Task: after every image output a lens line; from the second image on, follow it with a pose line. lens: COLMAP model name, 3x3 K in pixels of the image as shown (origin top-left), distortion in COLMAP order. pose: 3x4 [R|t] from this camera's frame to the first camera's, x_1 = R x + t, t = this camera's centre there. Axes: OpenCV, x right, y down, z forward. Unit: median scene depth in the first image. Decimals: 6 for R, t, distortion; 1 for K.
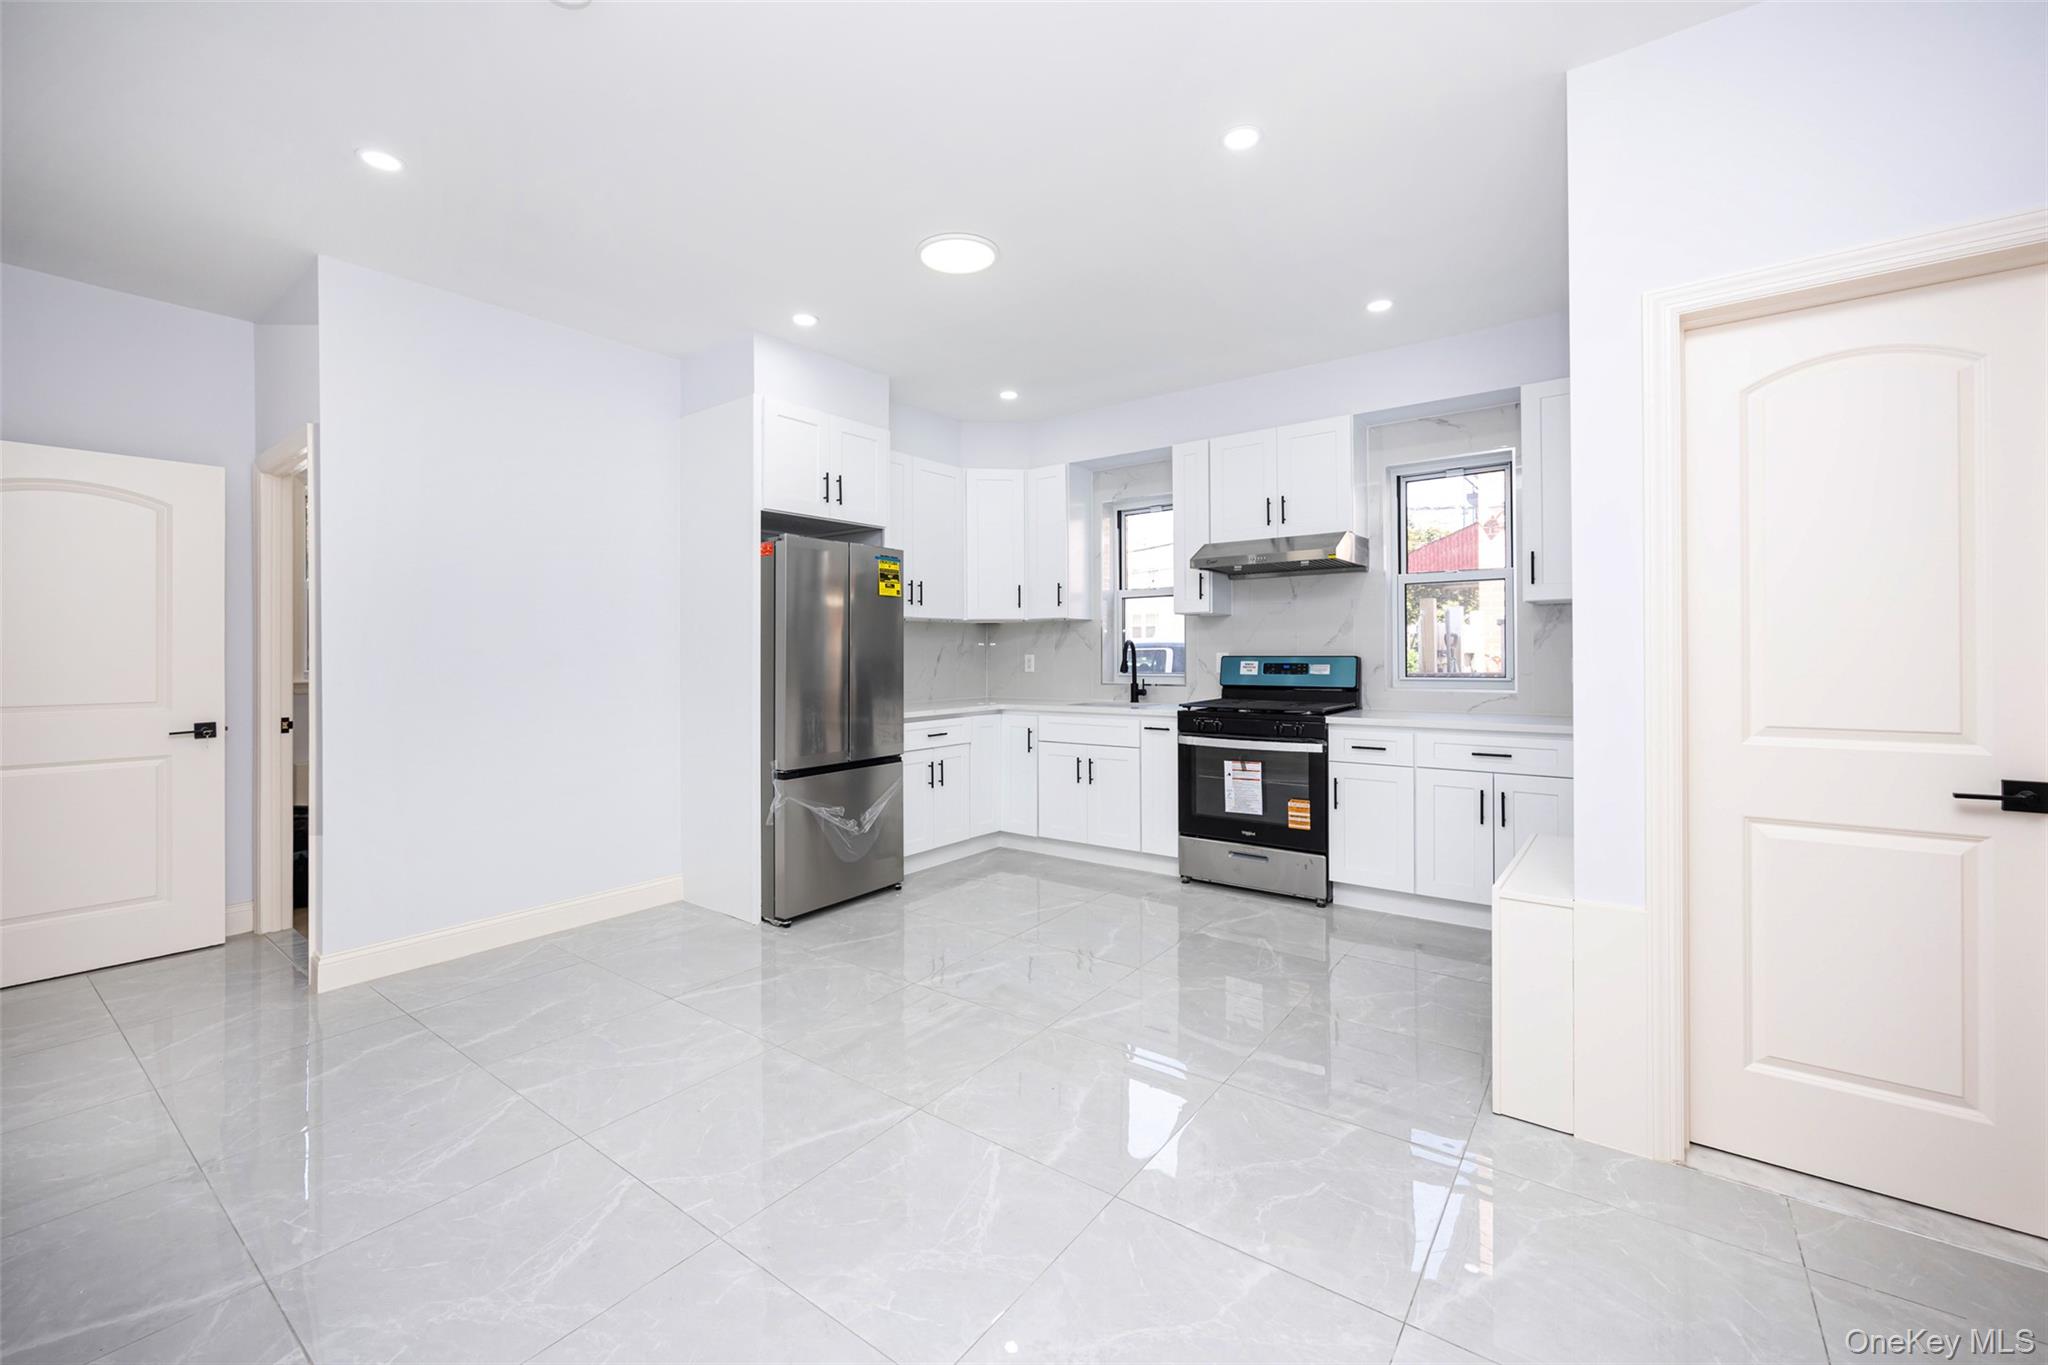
lens RADIAL K [[809.2, 0, 1029.1], [0, 809.2, 653.7], [0, 0, 1]] dist [-0.008929, 0.001210]
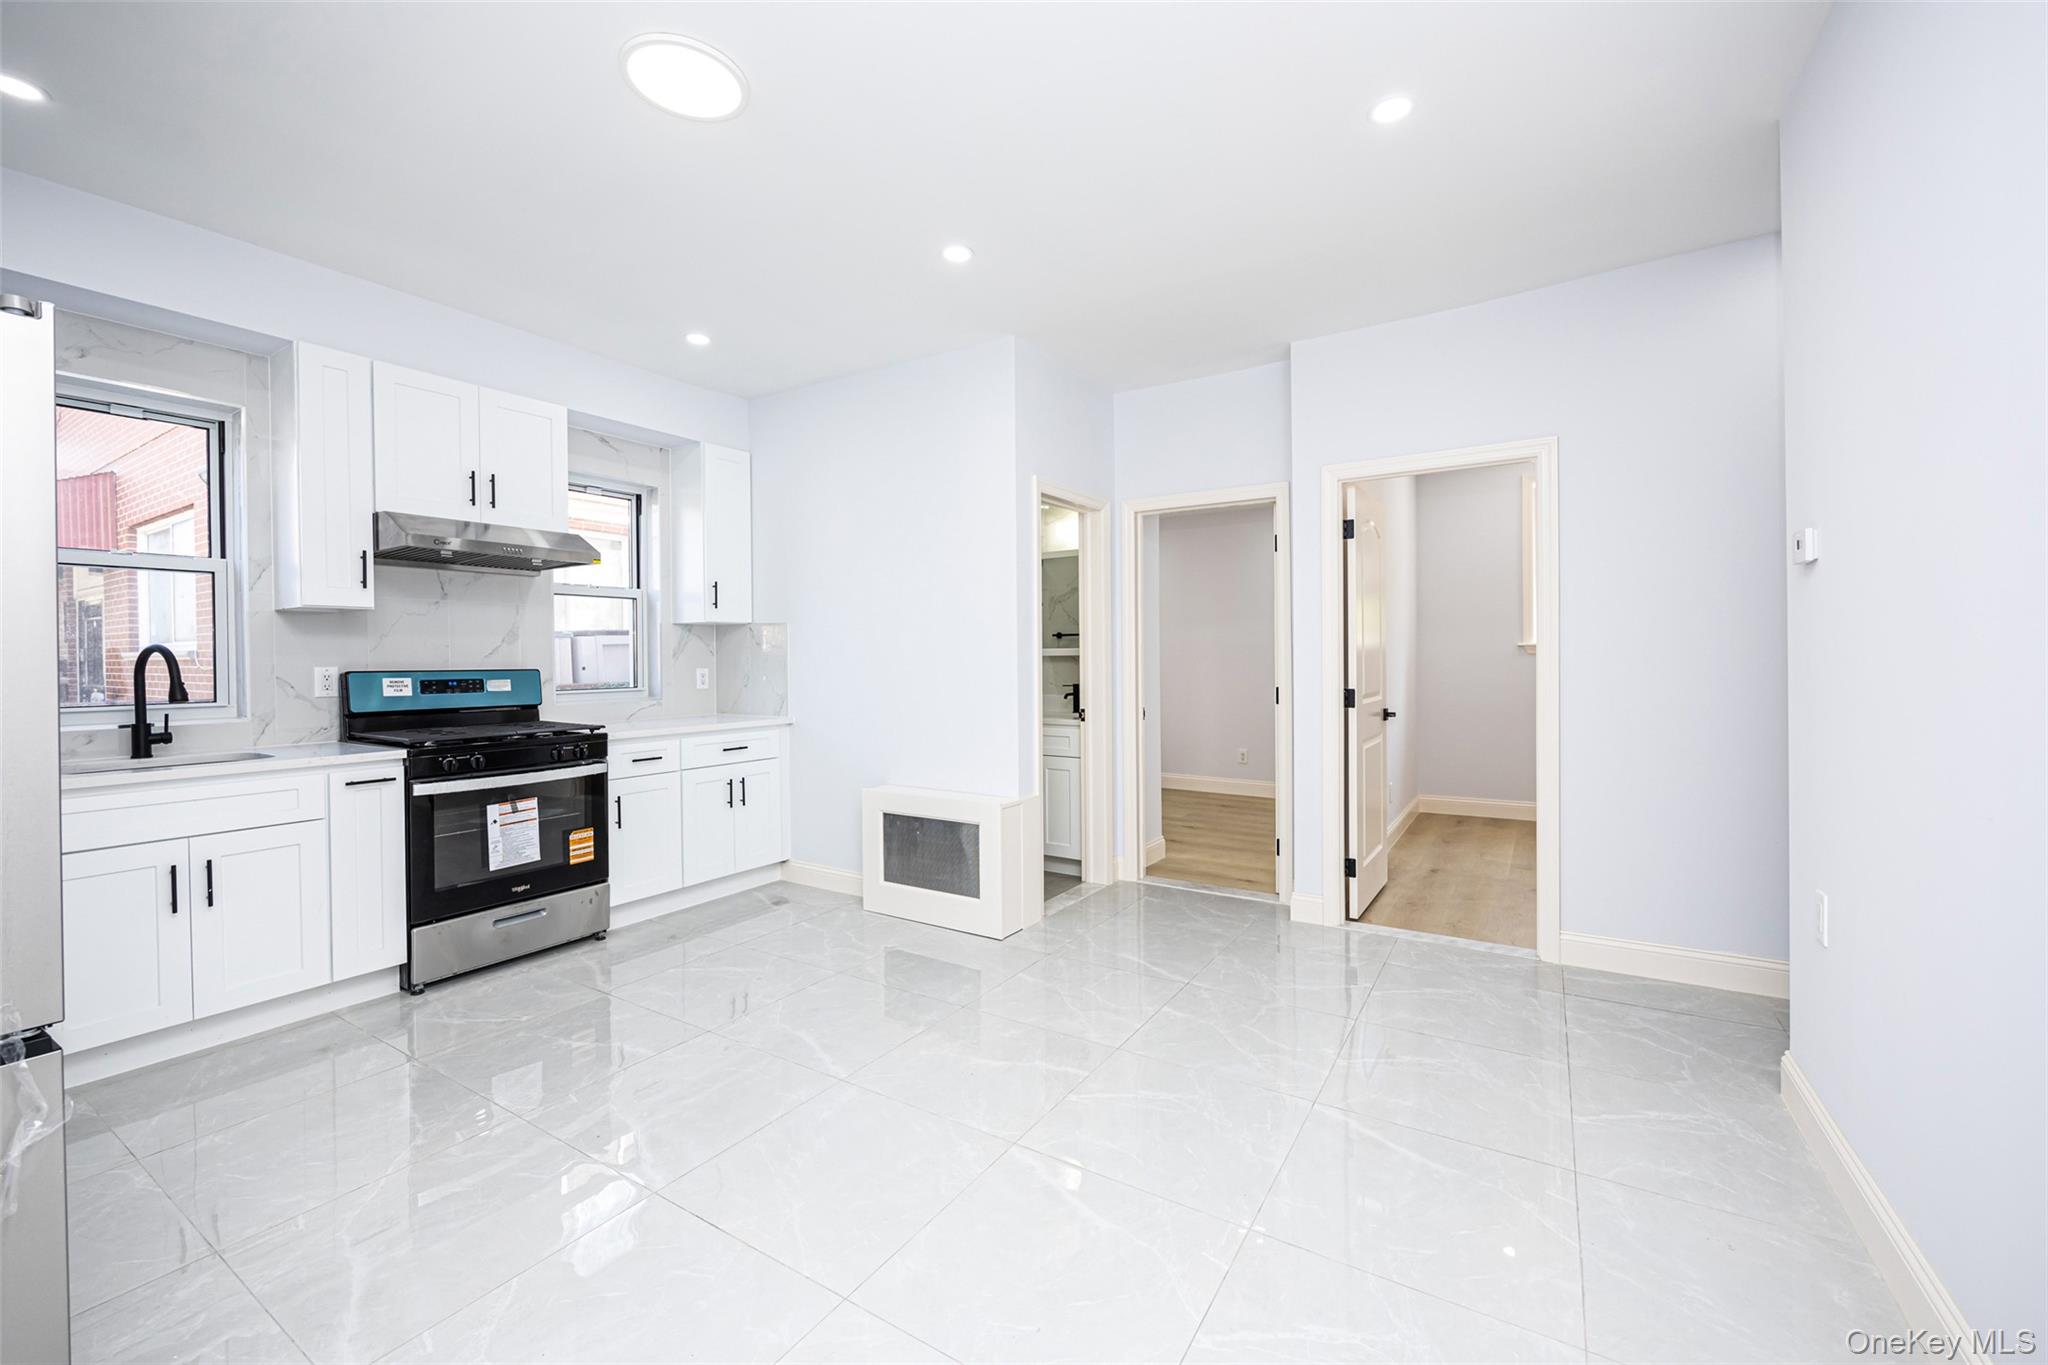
lens RADIAL K [[809.2, 0, 1019.7], [0, 809.2, 671.4], [0, 0, 1]] dist [-0.008929, 0.001210]
pose [[-0.046719, -0.009616, 0.998862, -0.554825], [0.008534, 0.999913, 0.010025, 0.000932], [-0.998872, 0.008993, -0.046633, 0.533029]]
